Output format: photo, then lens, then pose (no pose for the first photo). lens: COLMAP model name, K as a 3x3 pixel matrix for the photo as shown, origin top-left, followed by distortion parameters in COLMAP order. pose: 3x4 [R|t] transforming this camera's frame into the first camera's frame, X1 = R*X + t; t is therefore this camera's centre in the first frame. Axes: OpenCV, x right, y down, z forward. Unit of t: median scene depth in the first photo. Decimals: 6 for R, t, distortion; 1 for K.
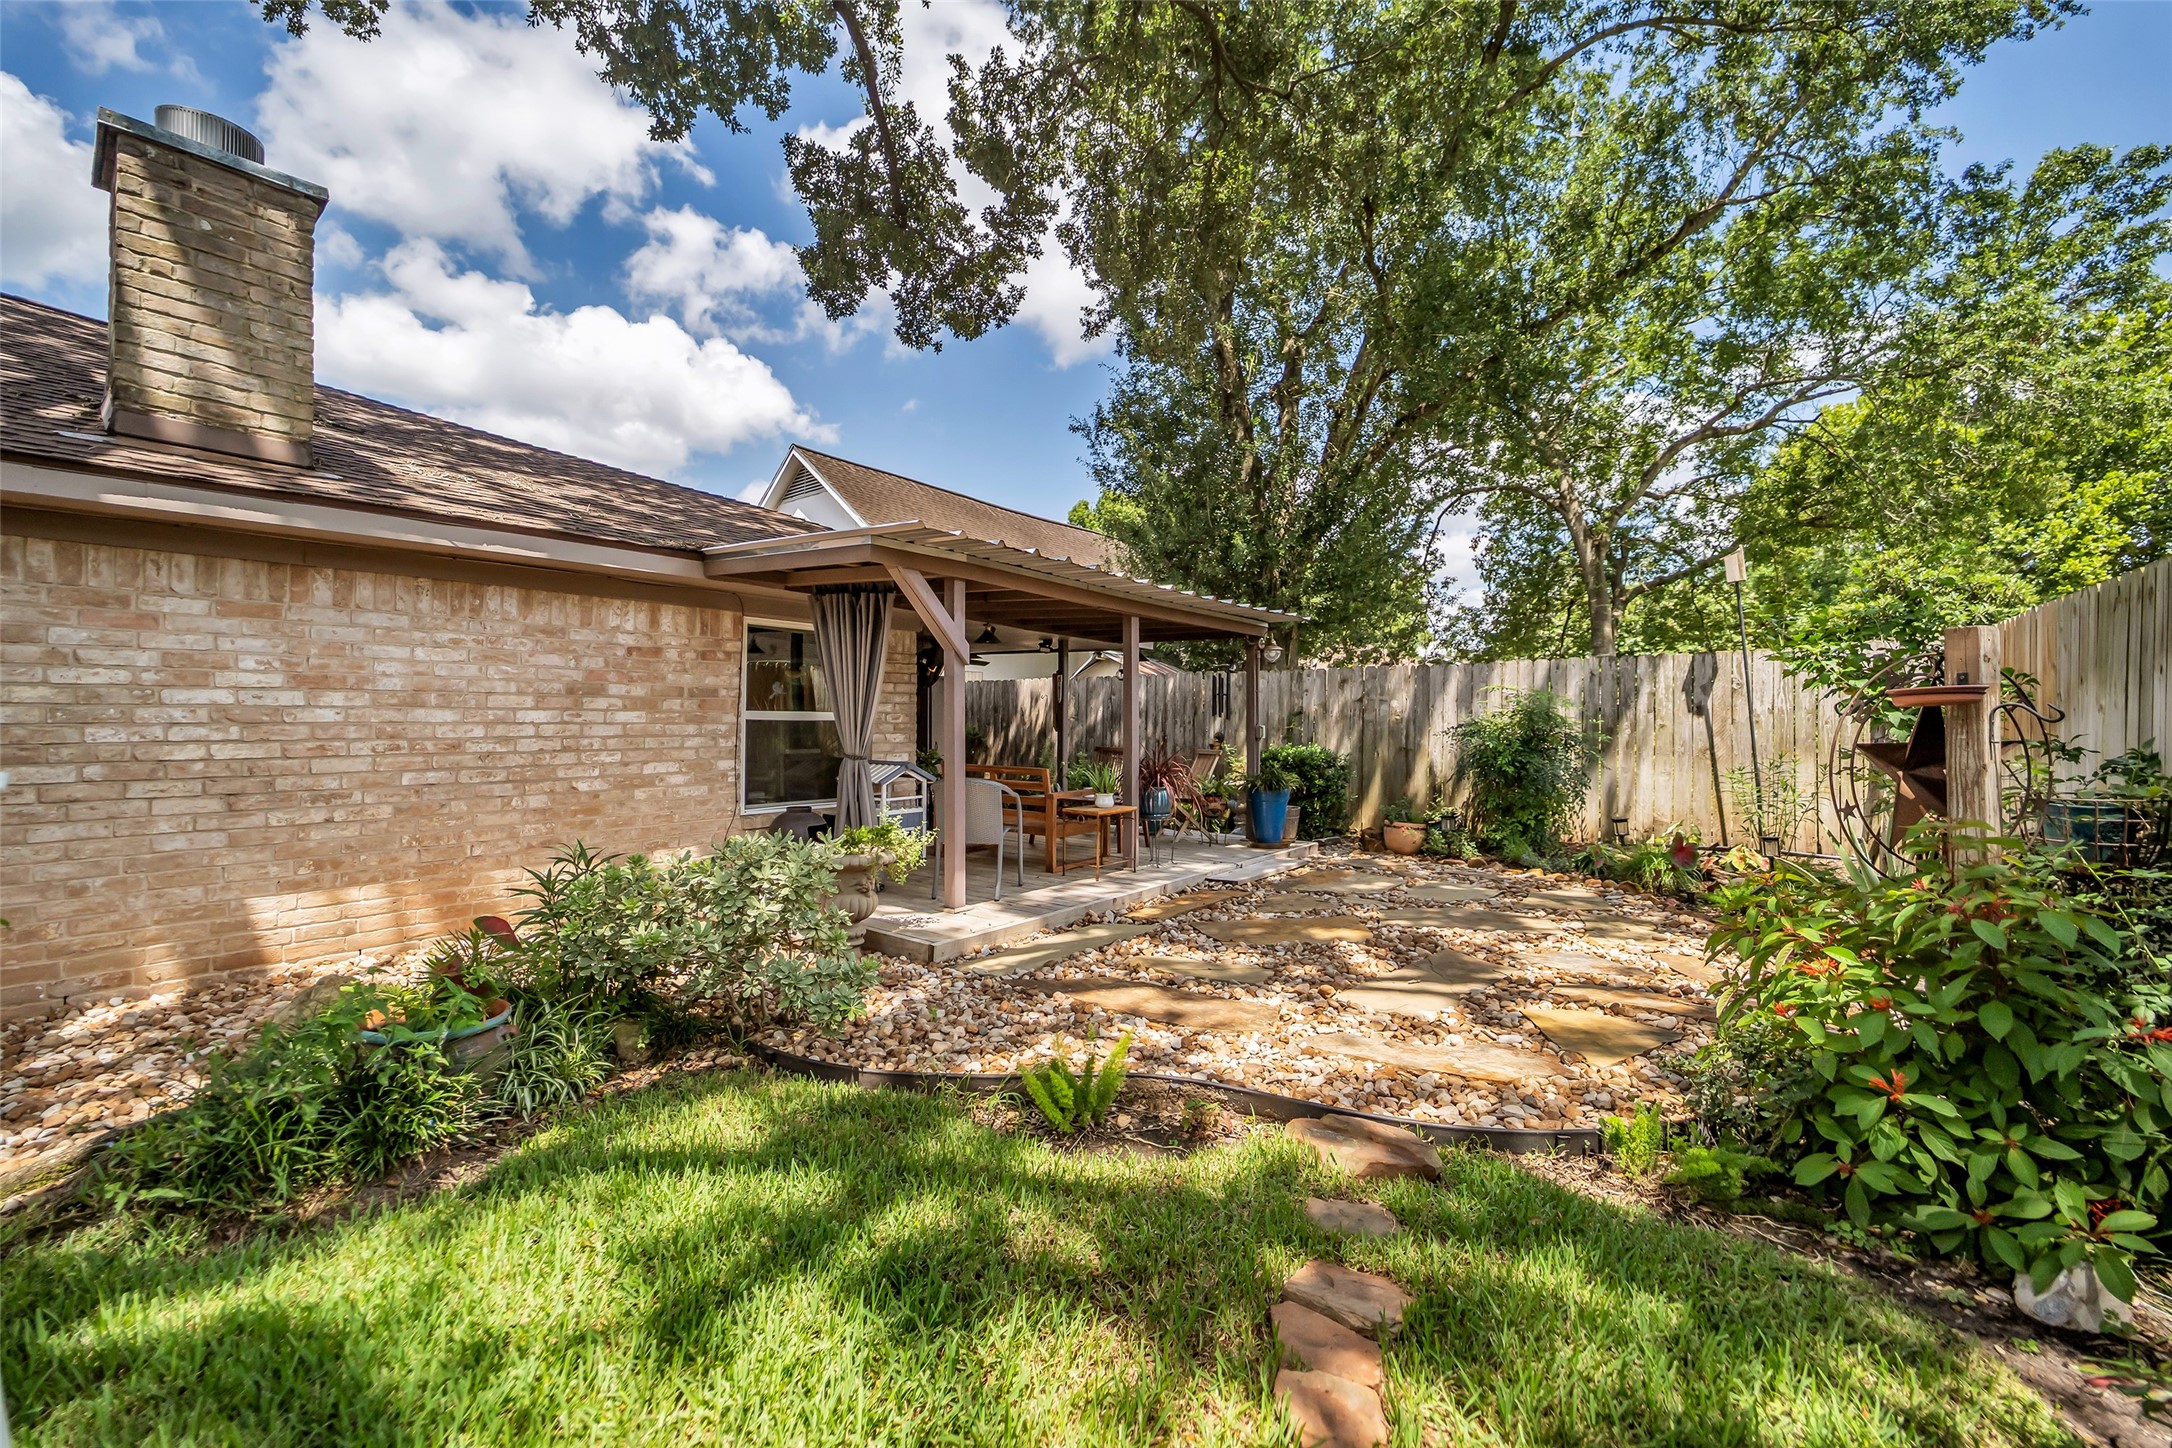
lens RADIAL K [[891.6, 0, 1086.0], [0, 891.6, 724.0], [0, 0, 1]] dist [-0.000194, -0.000007]
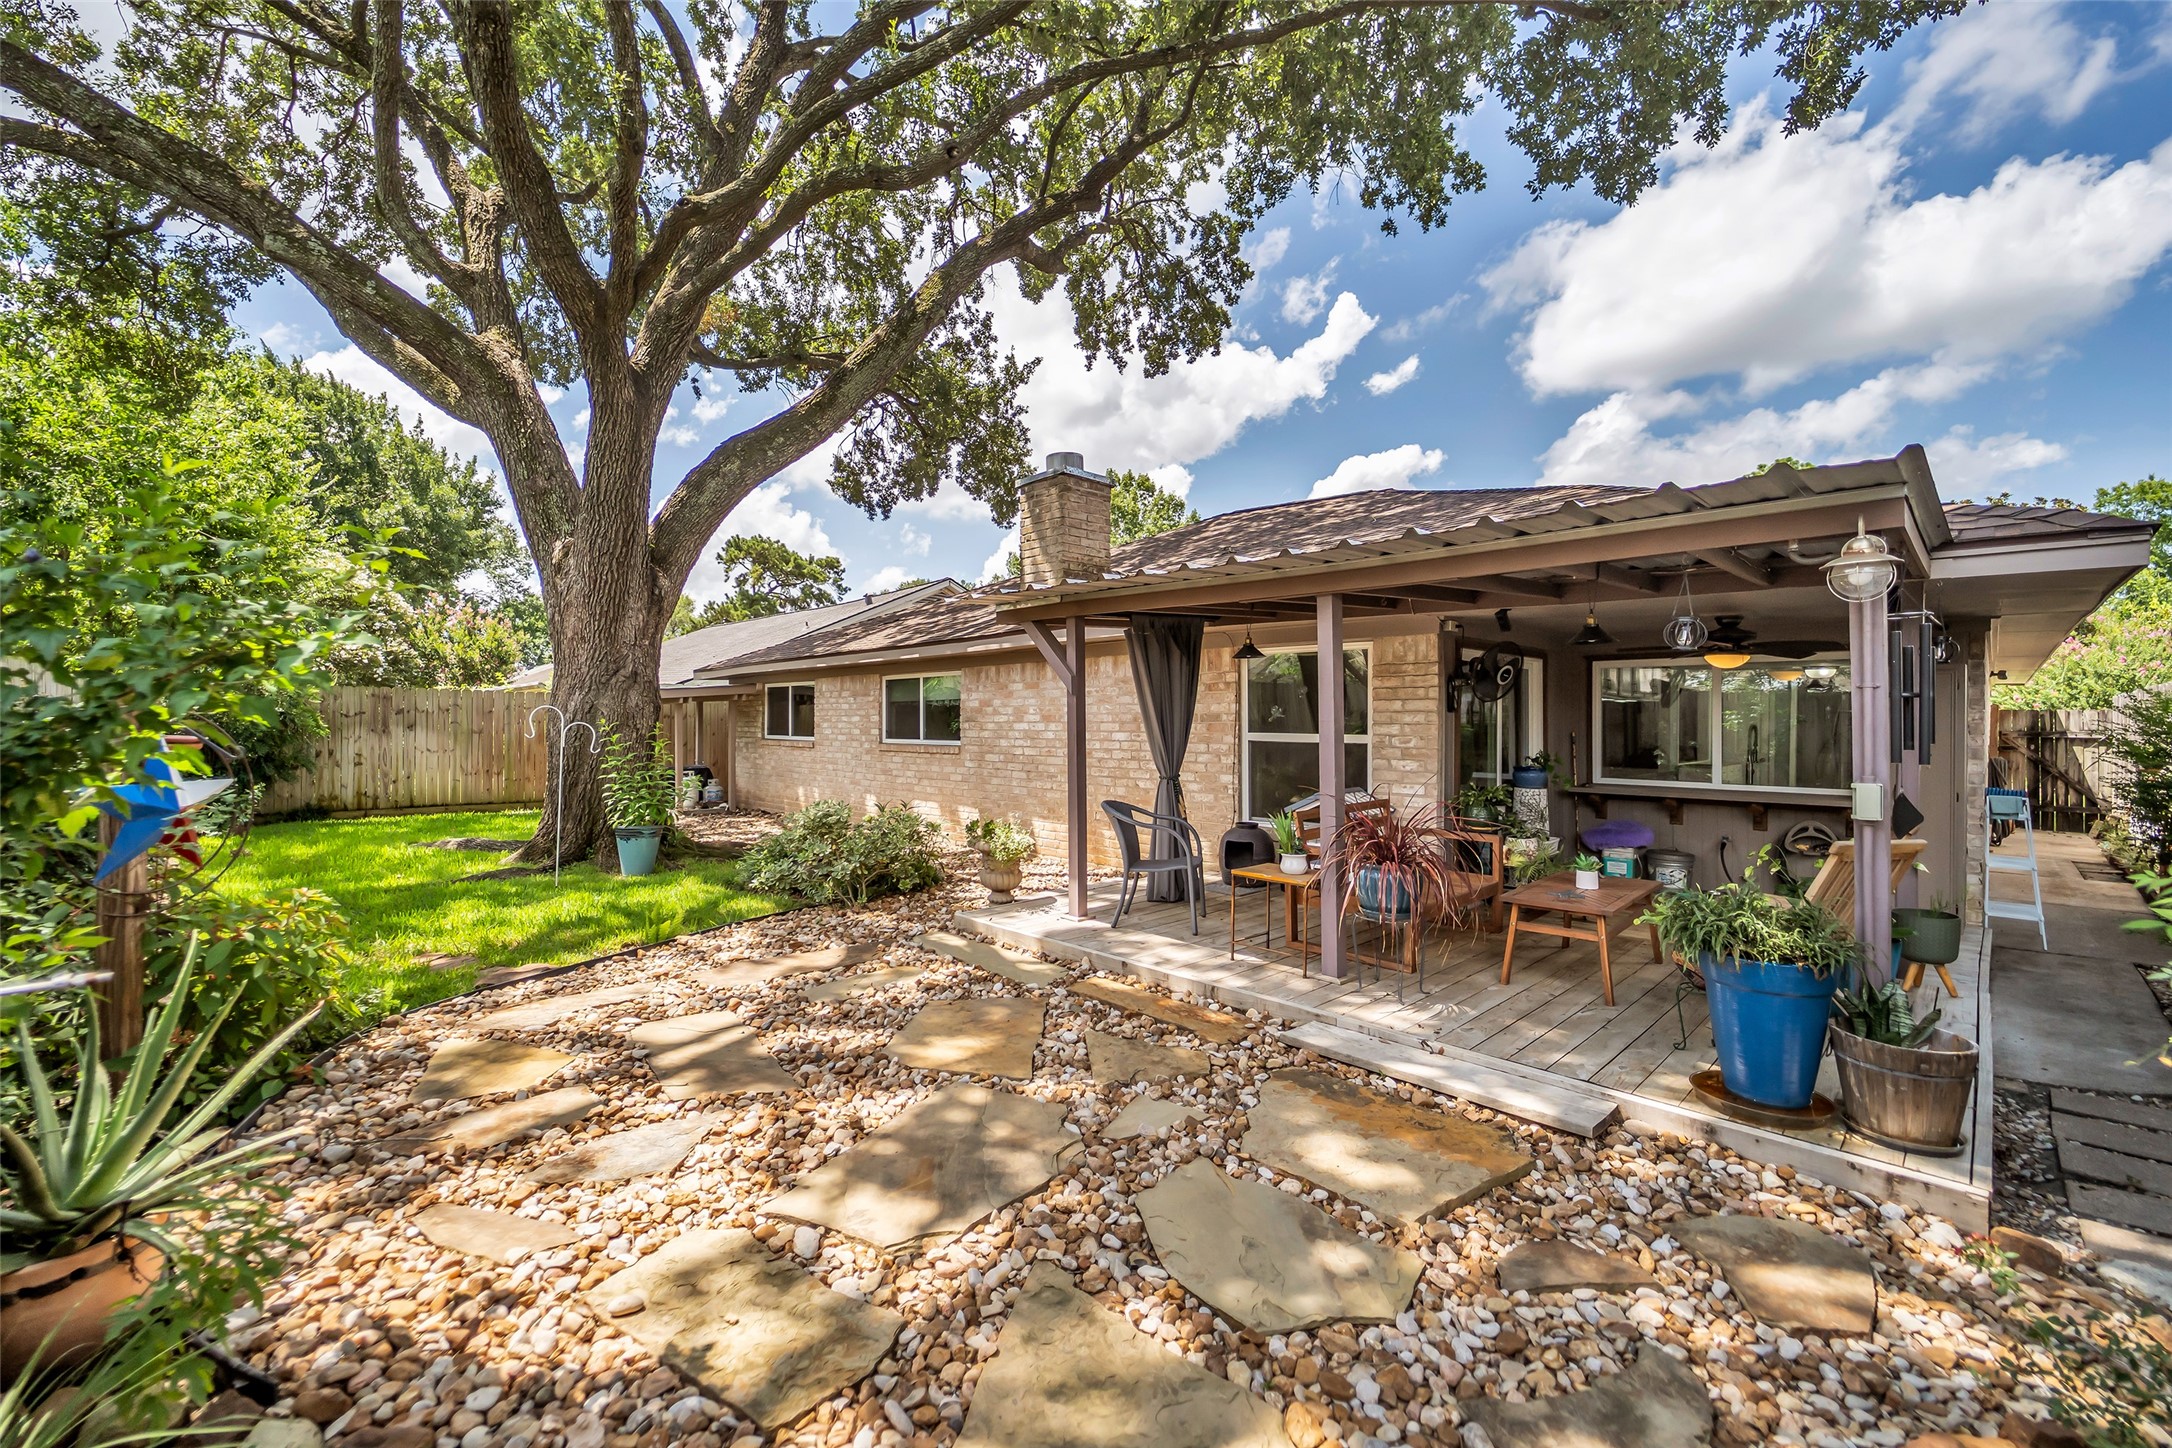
lens RADIAL K [[891.6, 0, 1086.0], [0, 891.6, 724.0], [0, 0, 1]] dist [-0.000194, -0.000007]
pose [[-0.149183, 0.000546, -0.988809, 1.261452], [-0.001927, 0.999998, 0.000843, -0.042914], [0.988808, 0.002031, -0.149182, 1.542206]]
